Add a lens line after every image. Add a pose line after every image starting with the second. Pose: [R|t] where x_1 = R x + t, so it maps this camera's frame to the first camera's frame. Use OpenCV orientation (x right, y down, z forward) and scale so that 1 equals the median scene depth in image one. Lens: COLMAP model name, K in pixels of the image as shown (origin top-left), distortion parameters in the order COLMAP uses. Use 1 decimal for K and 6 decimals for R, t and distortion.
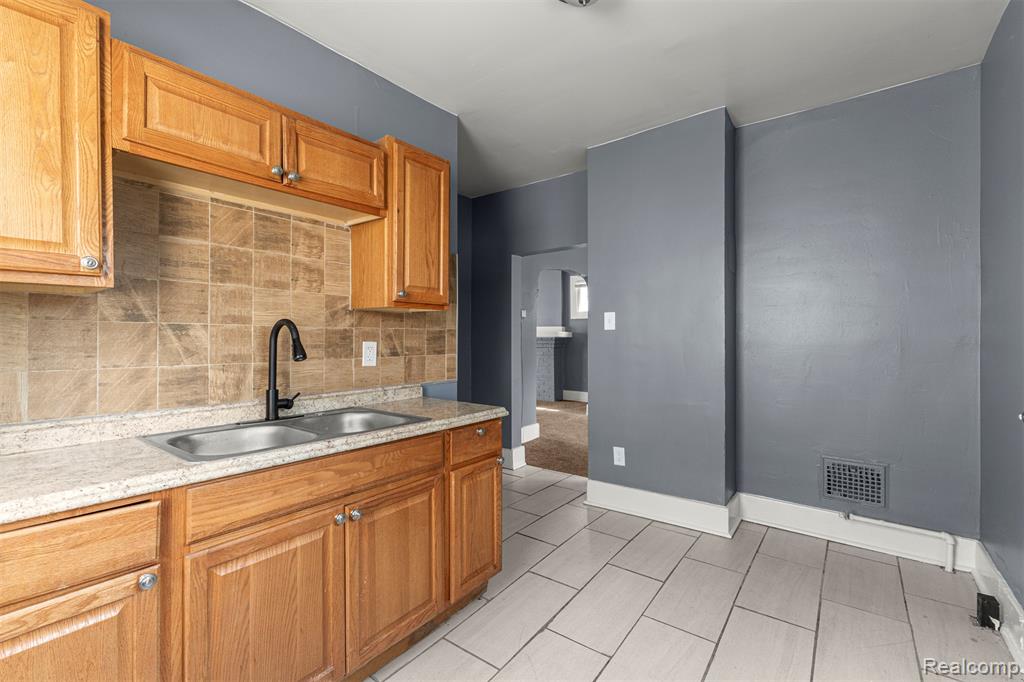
lens RADIAL K [[444.6, 0, 512.4], [0, 444.6, 334.0], [0, 0, 1]] dist [0.004405, -0.000022]
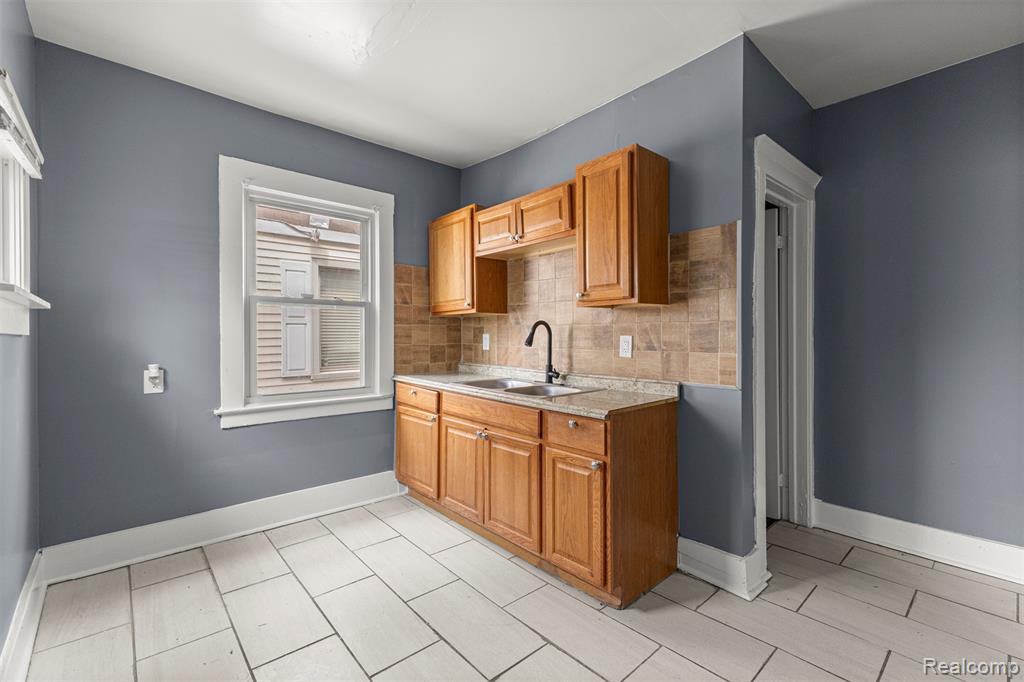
lens RADIAL K [[444.6, 0, 512.4], [0, 444.6, 334.0], [0, 0, 1]] dist [0.004405, -0.000022]
pose [[-0.194605, 0.002088, -0.980879, 0.868089], [0.007992, 0.999968, 0.000543, 0.010285], [0.980849, -0.007734, -0.194615, 0.965292]]
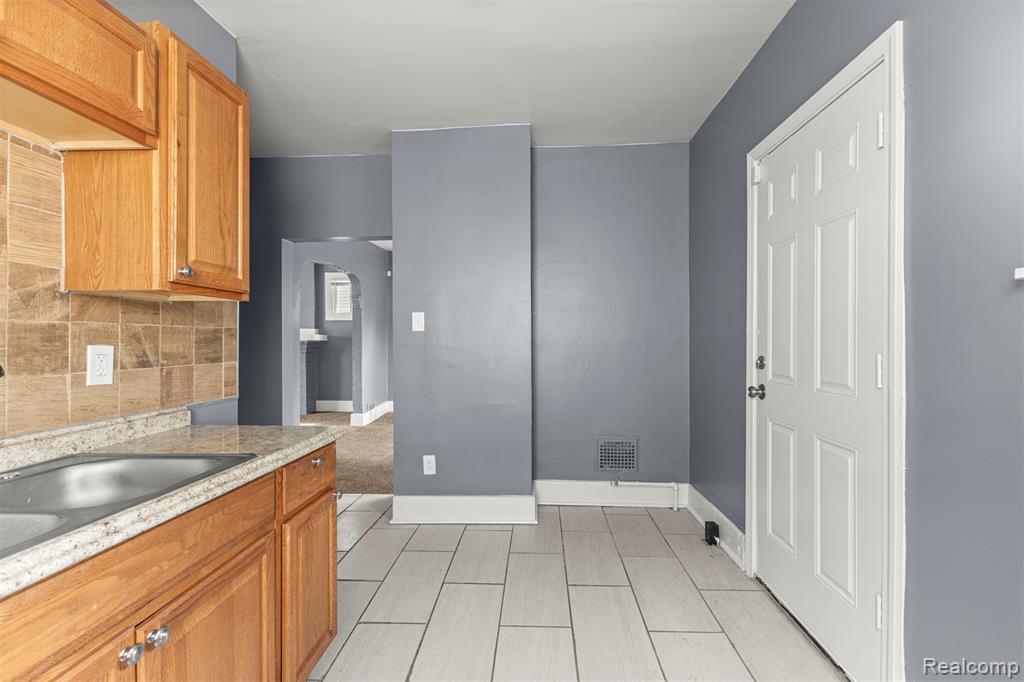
lens RADIAL K [[443.4, 0, 515.0], [0, 443.4, 337.3], [0, 0, 1]] dist [0.007221, -0.000792]
pose [[0.829025, -0.000390, 0.559212, -0.195293], [0.001539, 0.999998, -0.001584, 0.008126], [-0.559210, 0.002174, 0.829023, 0.166120]]
